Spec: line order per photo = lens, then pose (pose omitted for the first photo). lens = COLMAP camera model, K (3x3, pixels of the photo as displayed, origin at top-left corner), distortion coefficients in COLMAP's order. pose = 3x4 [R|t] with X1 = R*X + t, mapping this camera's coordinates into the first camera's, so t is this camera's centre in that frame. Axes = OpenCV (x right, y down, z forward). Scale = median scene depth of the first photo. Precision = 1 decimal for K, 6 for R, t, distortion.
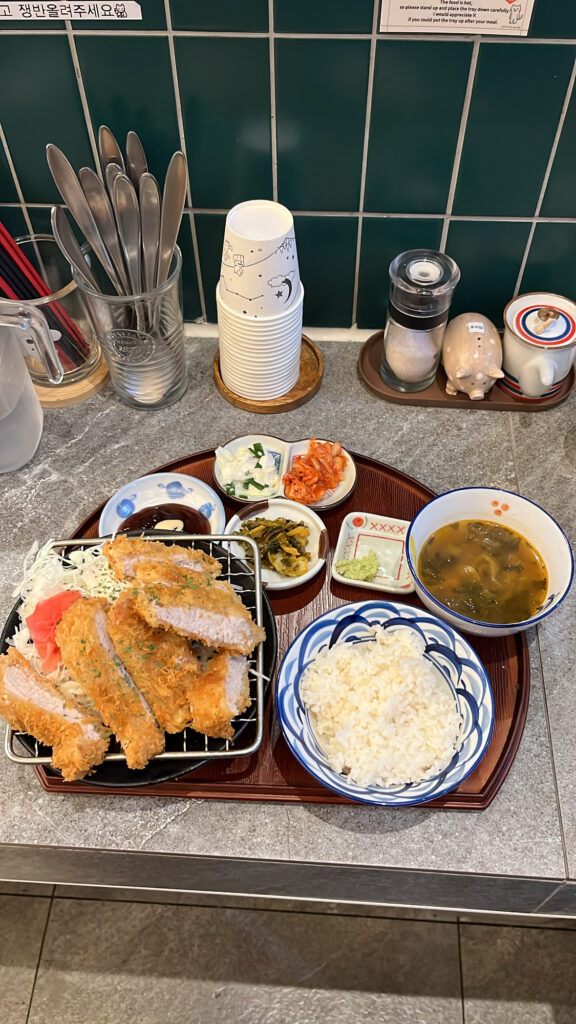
lens RADIAL K [[838.9, 0, 290.4], [0, 838.9, 507.1], [0, 0, 1]] dist [0.023629, -0.036749]
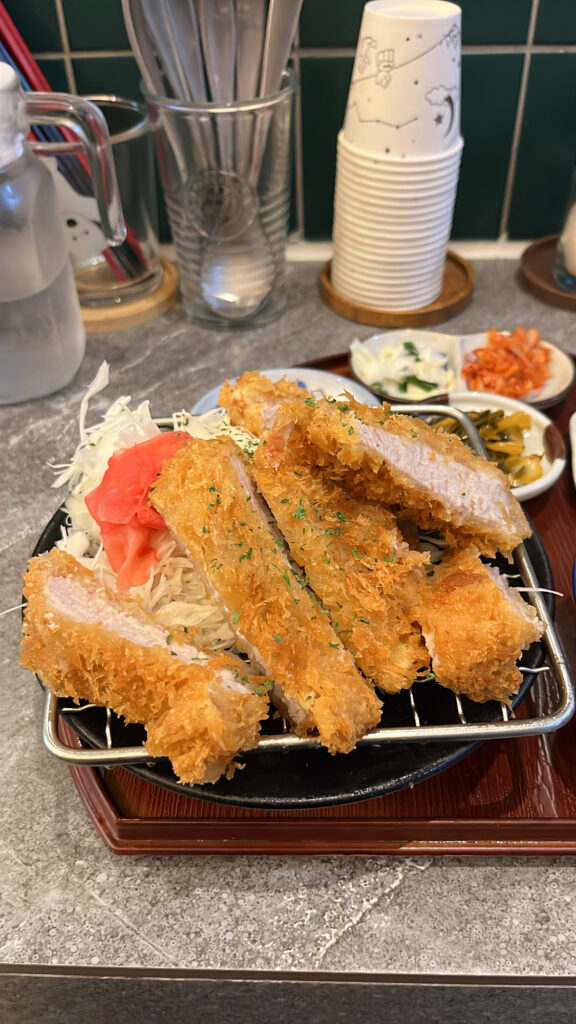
lens RADIAL K [[838.9, 0, 289.7], [0, 838.9, 514.3], [0, 0, 1]] dist [0.023629, -0.036749]
pose [[0.999388, -0.029306, 0.019105, -0.193590], [0.032735, 0.976014, -0.215233, 0.256453], [-0.012339, 0.215726, 0.976376, 0.478326]]
